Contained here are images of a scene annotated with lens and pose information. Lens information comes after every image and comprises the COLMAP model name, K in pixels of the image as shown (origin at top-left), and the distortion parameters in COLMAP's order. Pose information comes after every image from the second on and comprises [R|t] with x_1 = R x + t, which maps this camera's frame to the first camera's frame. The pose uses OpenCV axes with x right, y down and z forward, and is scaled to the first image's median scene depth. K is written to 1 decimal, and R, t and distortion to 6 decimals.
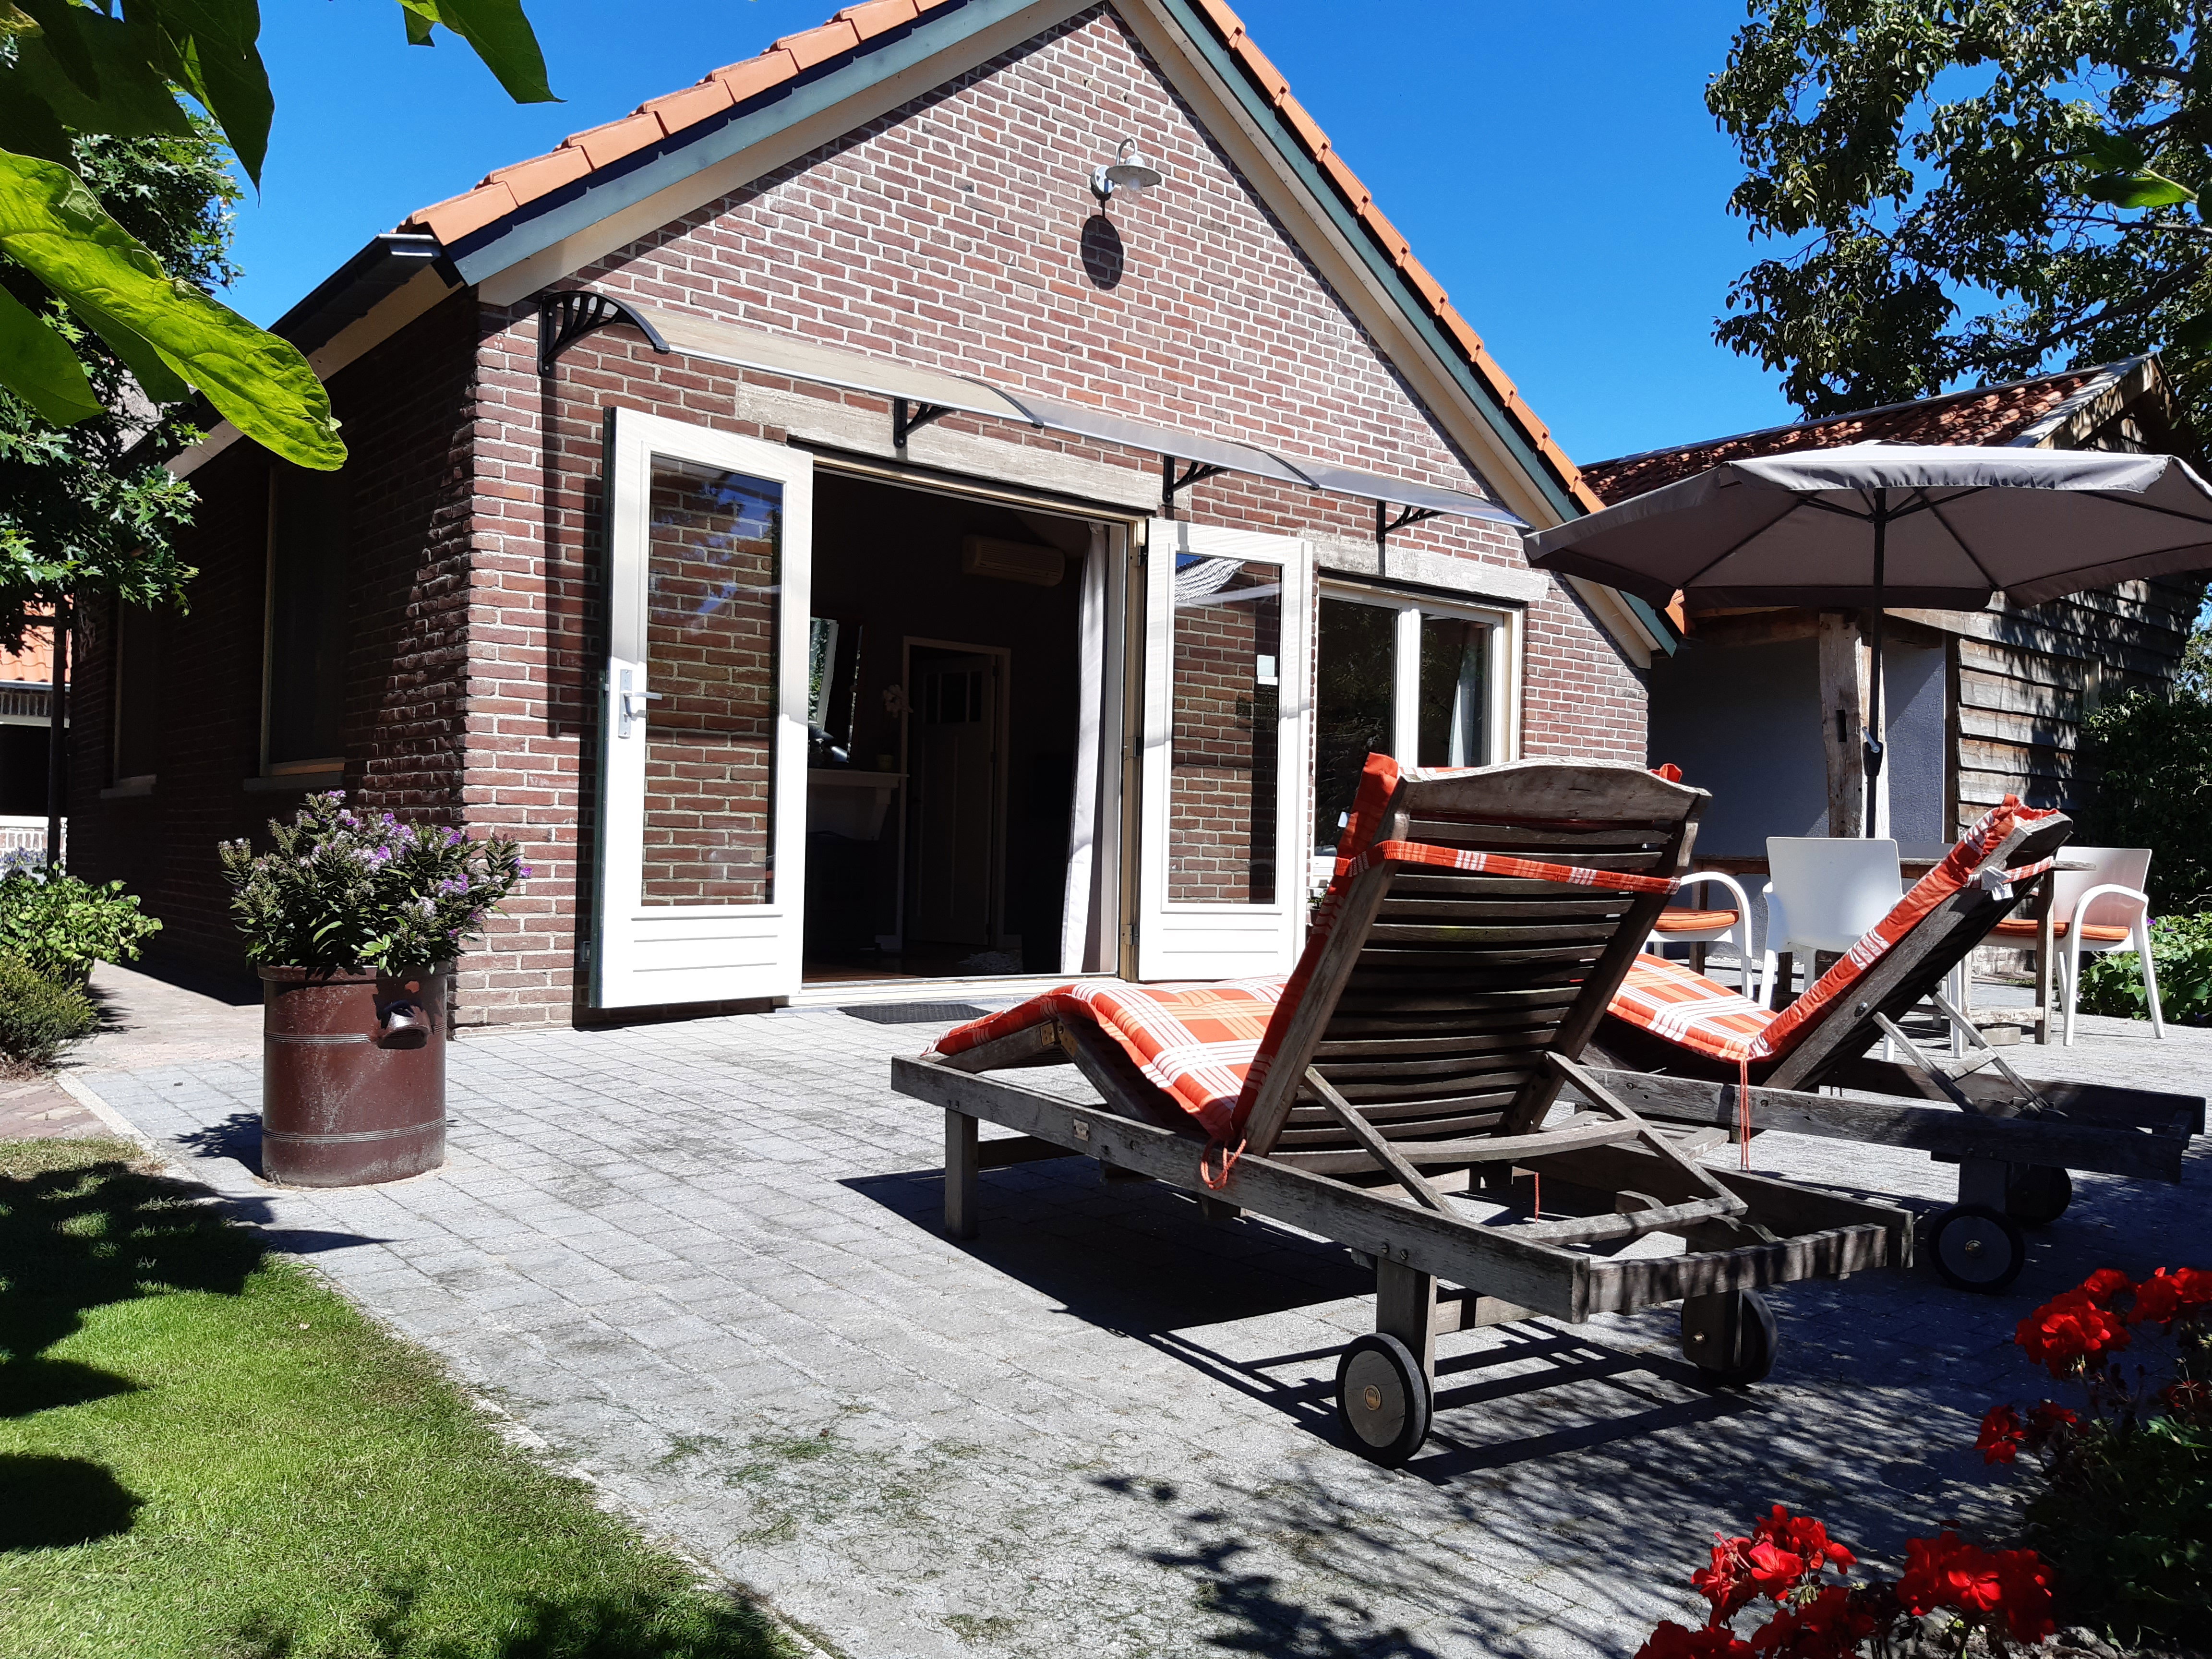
lens RADIAL K [[1749.8, 0, 1091.8], [0, 1749.8, 815.8], [0, 0, 1]] dist [0.052978, -0.109845]
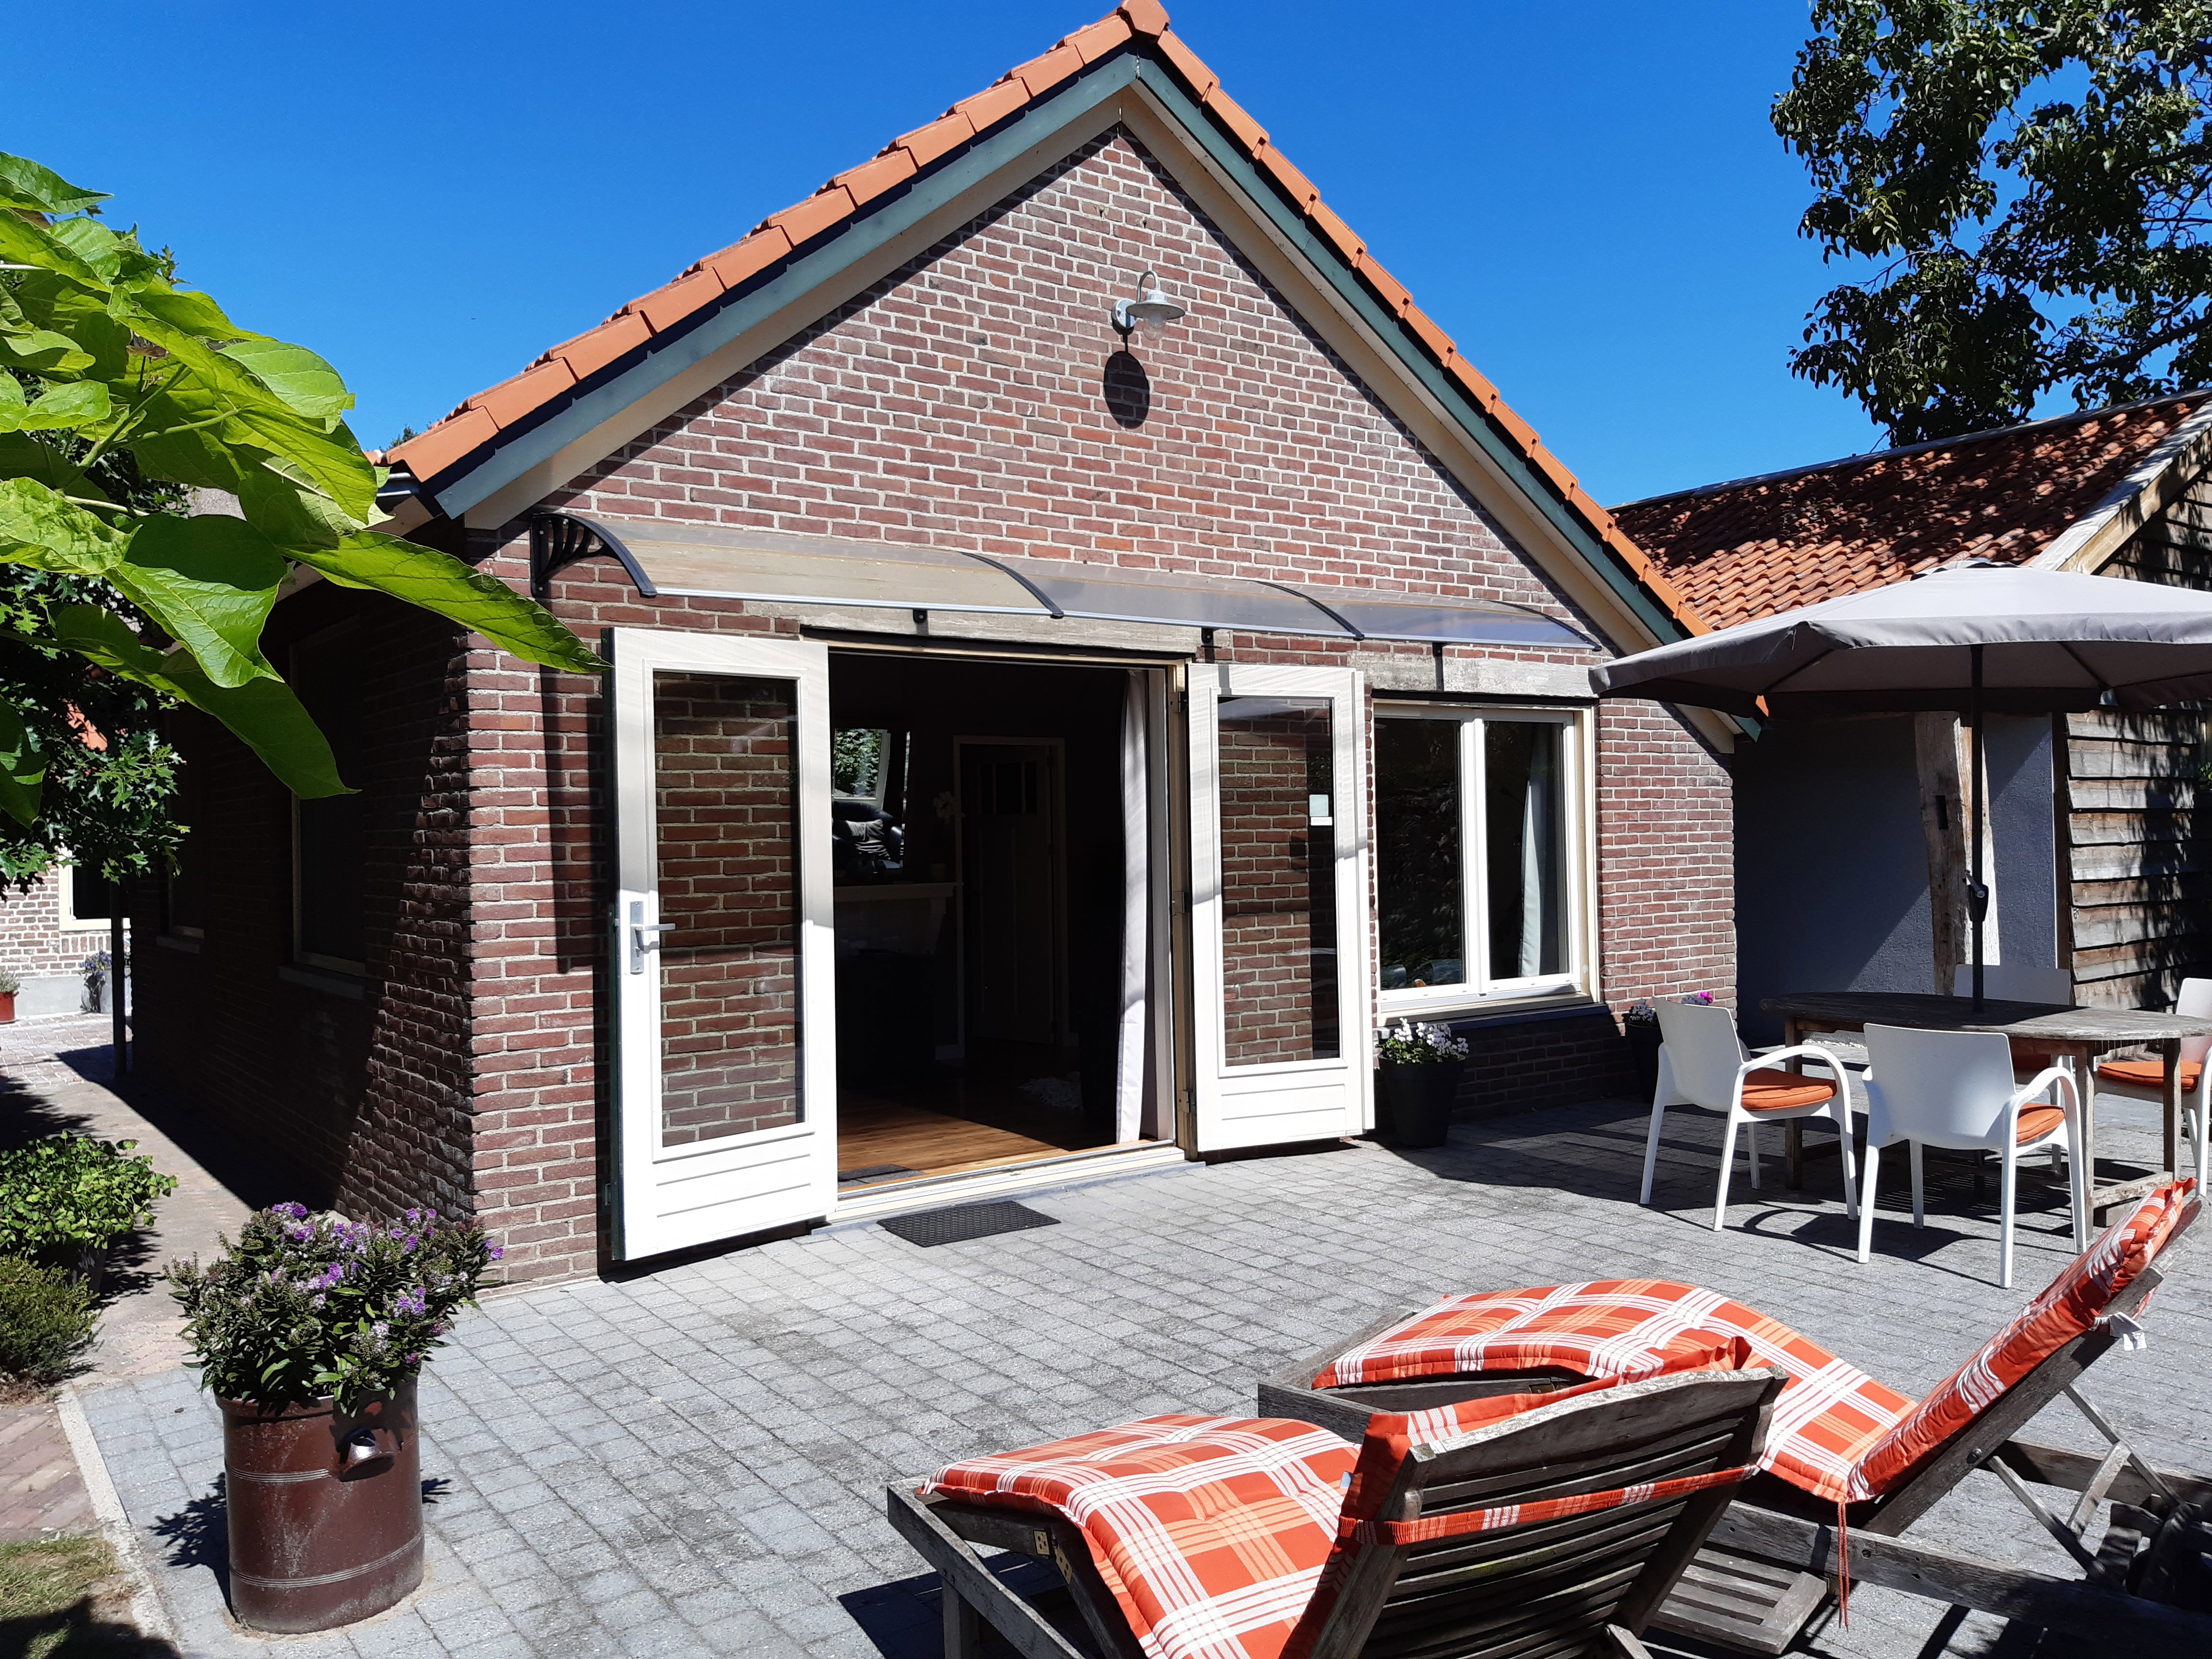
lens RADIAL K [[1749.8, 0, 1087.3], [0, 1749.8, 825.5], [0, 0, 1]] dist [0.052978, -0.109845]
pose [[0.997817, -0.041724, -0.051195, 0.022701], [0.042502, 0.998995, 0.014198, -0.096875], [0.050552, -0.016343, 0.998588, 0.046039]]
